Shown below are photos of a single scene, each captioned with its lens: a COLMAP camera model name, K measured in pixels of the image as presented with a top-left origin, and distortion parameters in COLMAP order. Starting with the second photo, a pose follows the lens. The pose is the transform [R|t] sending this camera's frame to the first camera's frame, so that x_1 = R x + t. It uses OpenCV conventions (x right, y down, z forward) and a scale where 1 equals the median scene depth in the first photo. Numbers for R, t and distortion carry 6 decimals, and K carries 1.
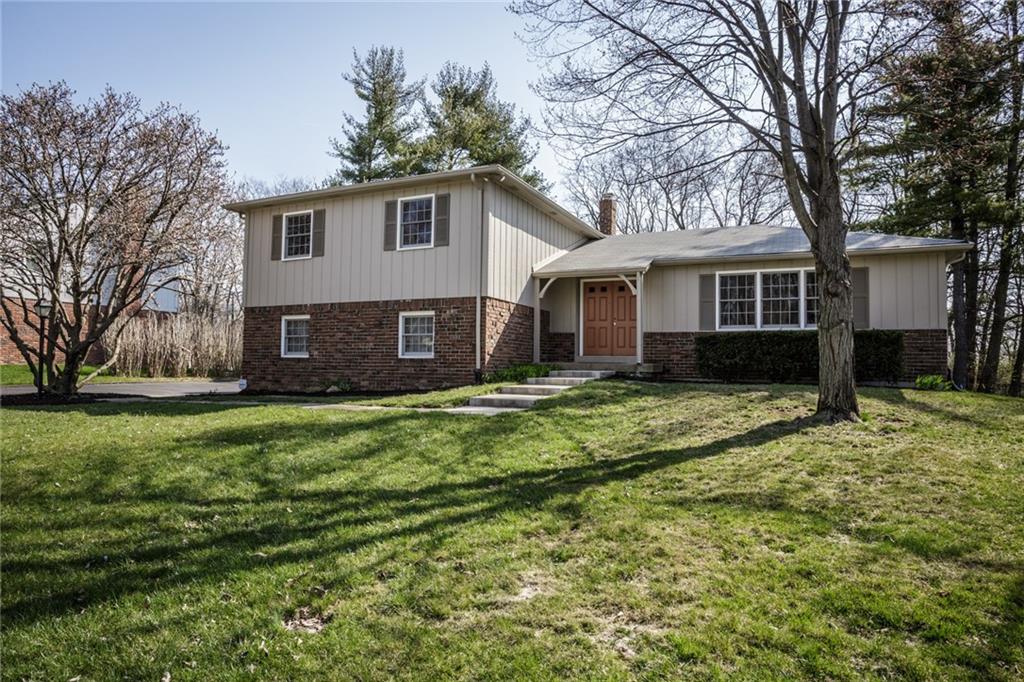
lens RADIAL K [[642.3, 0, 512.0], [0, 642.3, 341.0], [0, 0, 1]] dist [-0.002529, 0.000139]
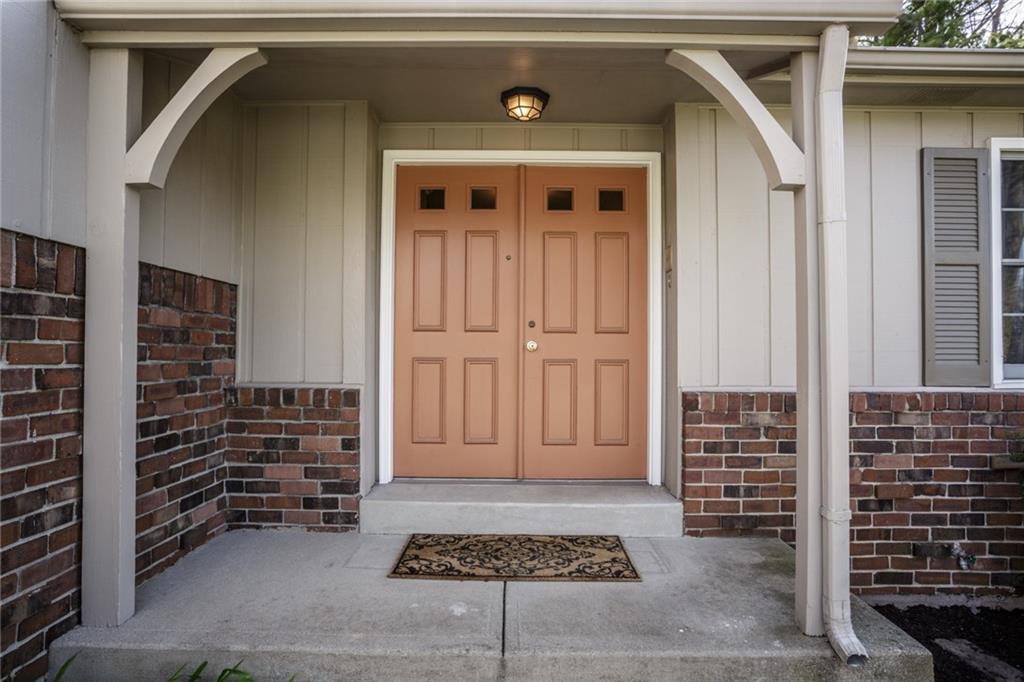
lens RADIAL K [[564.9, 0, 512.0], [0, 564.9, 341.0], [0, 0, 1]] dist [-0.028879, -0.000108]
pose [[0.906743, 0.001415, 0.421682, 0.072032], [-0.009678, 0.999801, 0.017456, -0.035475], [-0.421574, -0.019909, 0.906576, 0.898867]]
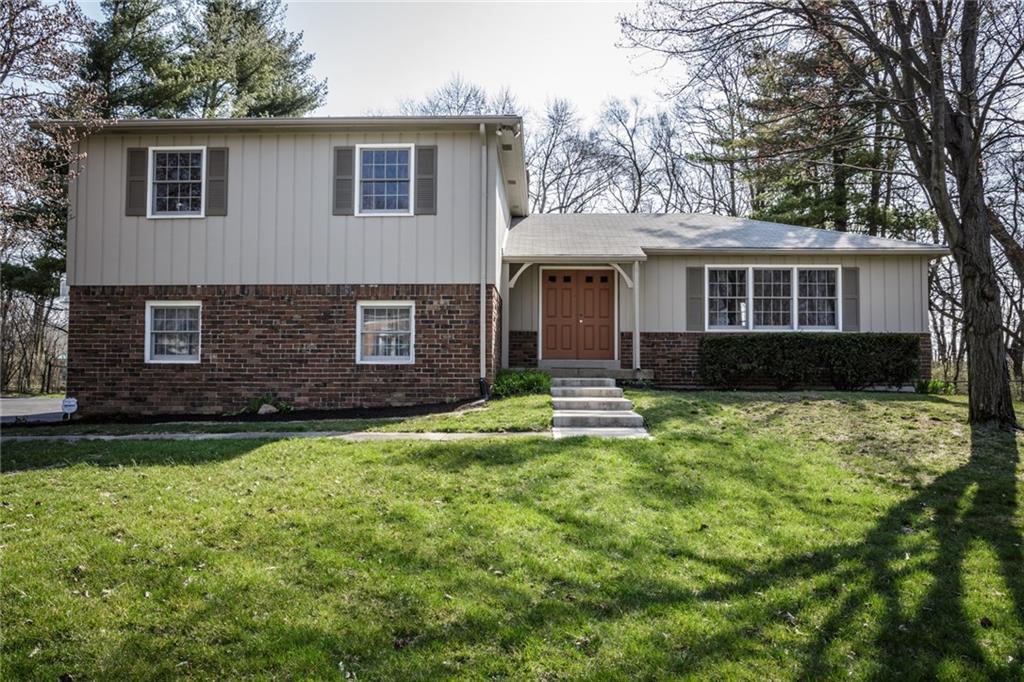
lens RADIAL K [[772.9, 0, 512.0], [0, 772.9, 341.0], [0, 0, 1]] dist [0.011693, 0.005804]
pose [[0.919849, 0.006748, 0.392214, -0.350526], [-0.008815, 0.999955, 0.003468, -0.003990], [-0.392173, -0.006647, 0.919867, 0.121653]]
